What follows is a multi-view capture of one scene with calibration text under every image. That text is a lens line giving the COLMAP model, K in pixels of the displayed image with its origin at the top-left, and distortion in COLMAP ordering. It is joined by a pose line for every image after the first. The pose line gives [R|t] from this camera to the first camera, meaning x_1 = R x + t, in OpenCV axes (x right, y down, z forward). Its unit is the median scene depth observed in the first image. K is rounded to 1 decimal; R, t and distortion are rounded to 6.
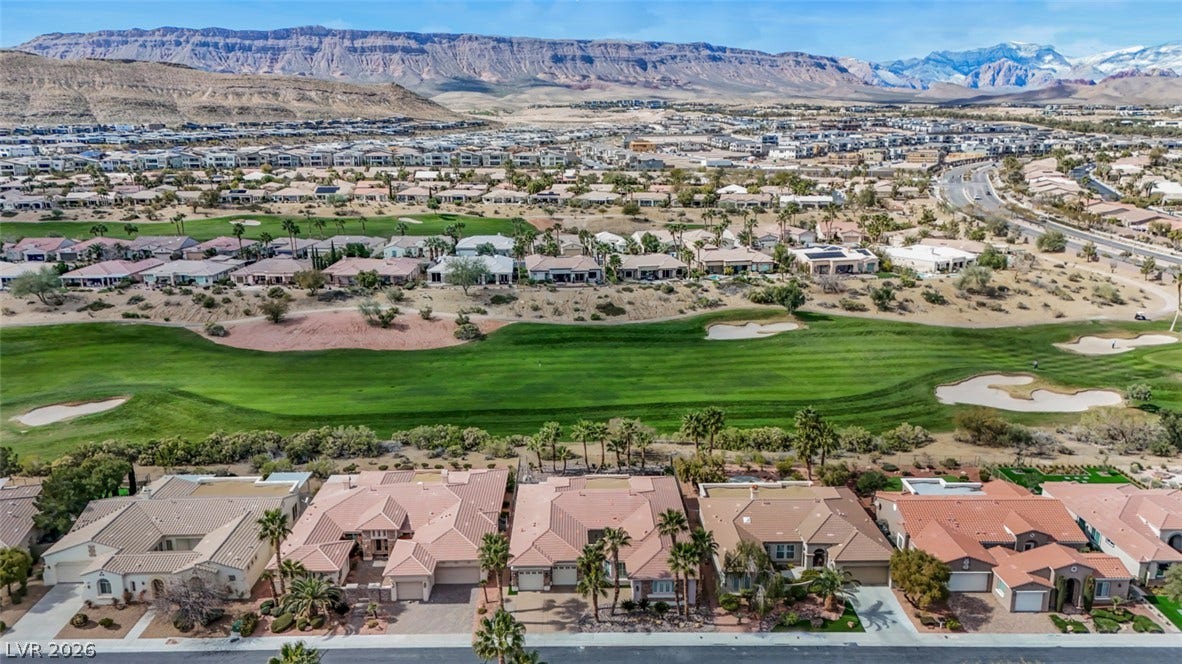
lens RADIAL K [[862.4, 0, 595.3], [0, 862.4, 340.5], [0, 0, 1]] dist [0.069422, -0.054618]
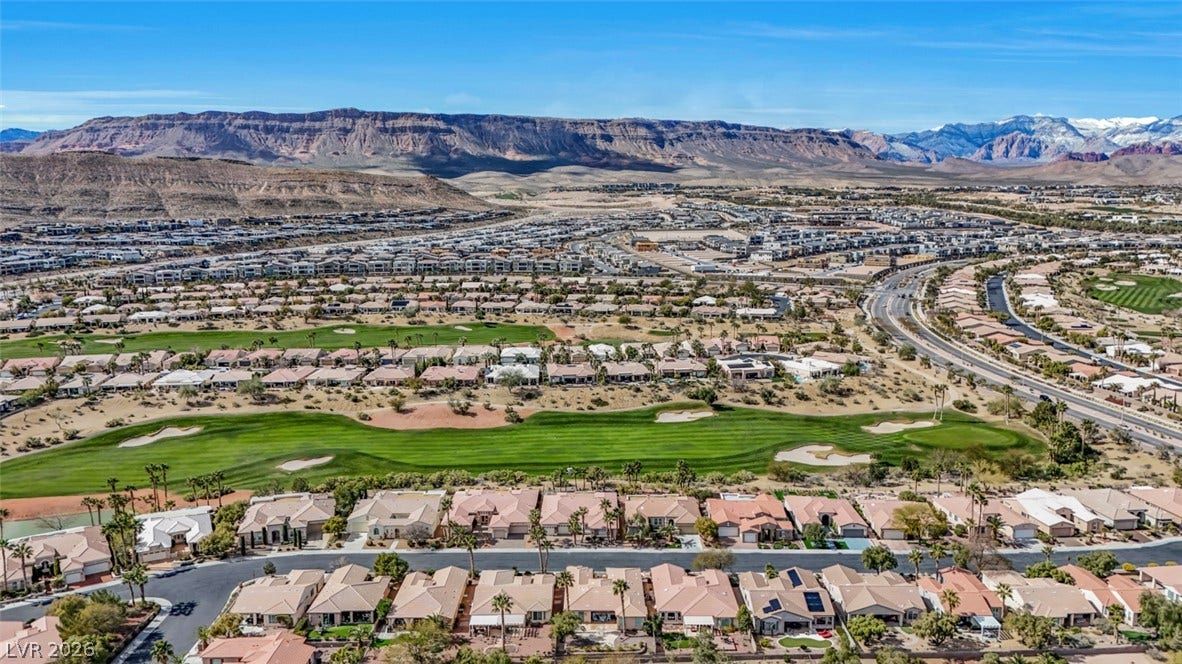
lens RADIAL K [[862.4, 0, 590.0], [0, 862.4, 330.2], [0, 0, 1]] dist [0.069422, -0.054618]
pose [[0.999561, -0.000497, -0.029607, 0.029216], [-0.002123, 0.996083, -0.088403, -0.017479], [0.029535, 0.088427, 0.995645, -0.380223]]
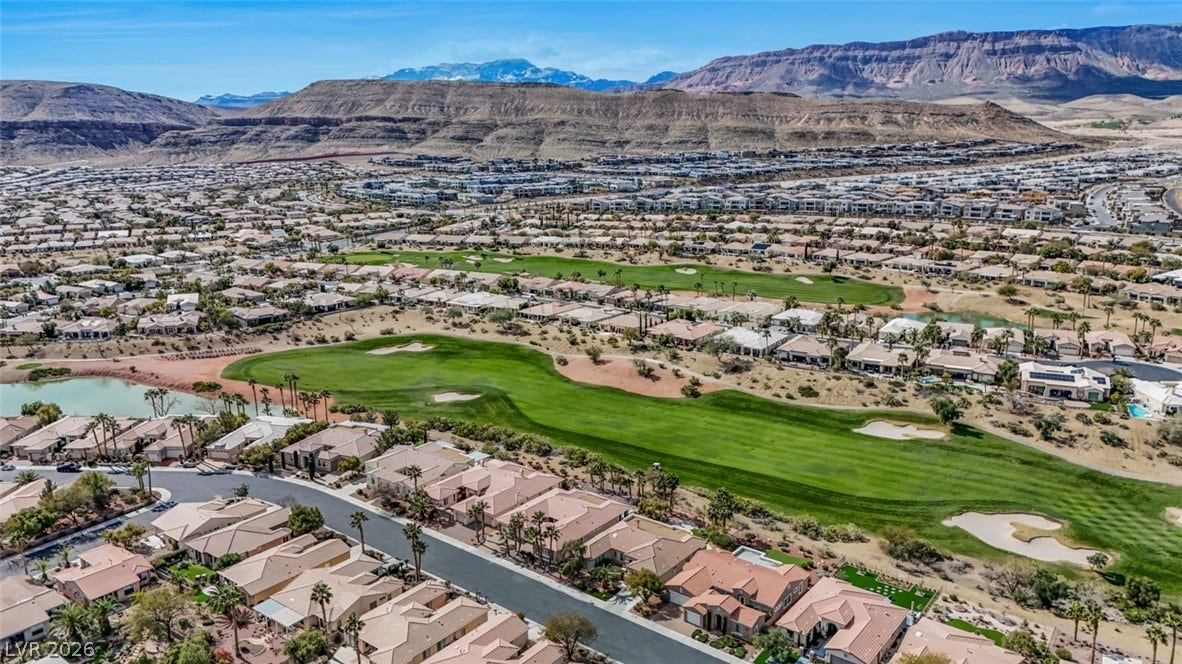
lens RADIAL K [[862.4, 0, 585.5], [0, 862.4, 330.4], [0, 0, 1]] dist [0.069422, -0.054618]
pose [[0.772460, 0.138510, -0.619774, 0.333559], [-0.147762, 0.988341, 0.036716, -0.076030], [0.617634, 0.063217, 0.783921, -0.132585]]
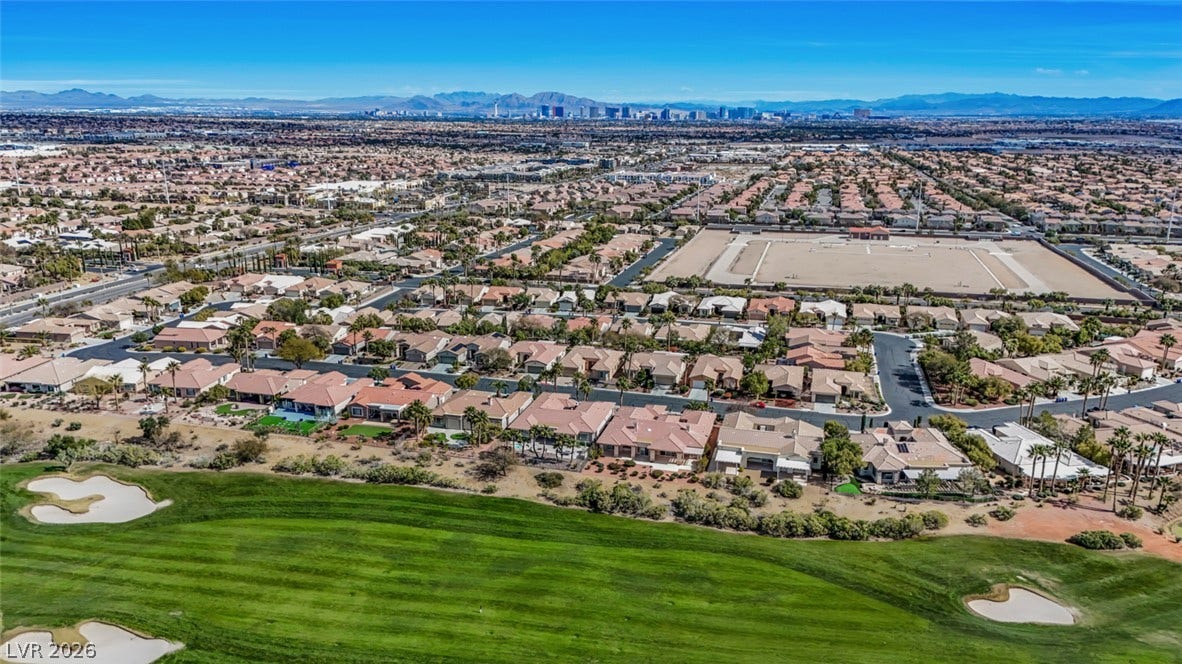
lens RADIAL K [[862.4, 0, 593.6], [0, 862.4, 324.6], [0, 0, 1]] dist [0.069422, -0.054618]
pose [[-0.960696, -0.075715, 0.267078, -0.171969], [0.061809, 0.879596, 0.471689, -0.273564], [-0.270635, 0.469658, -0.840344, 0.759408]]
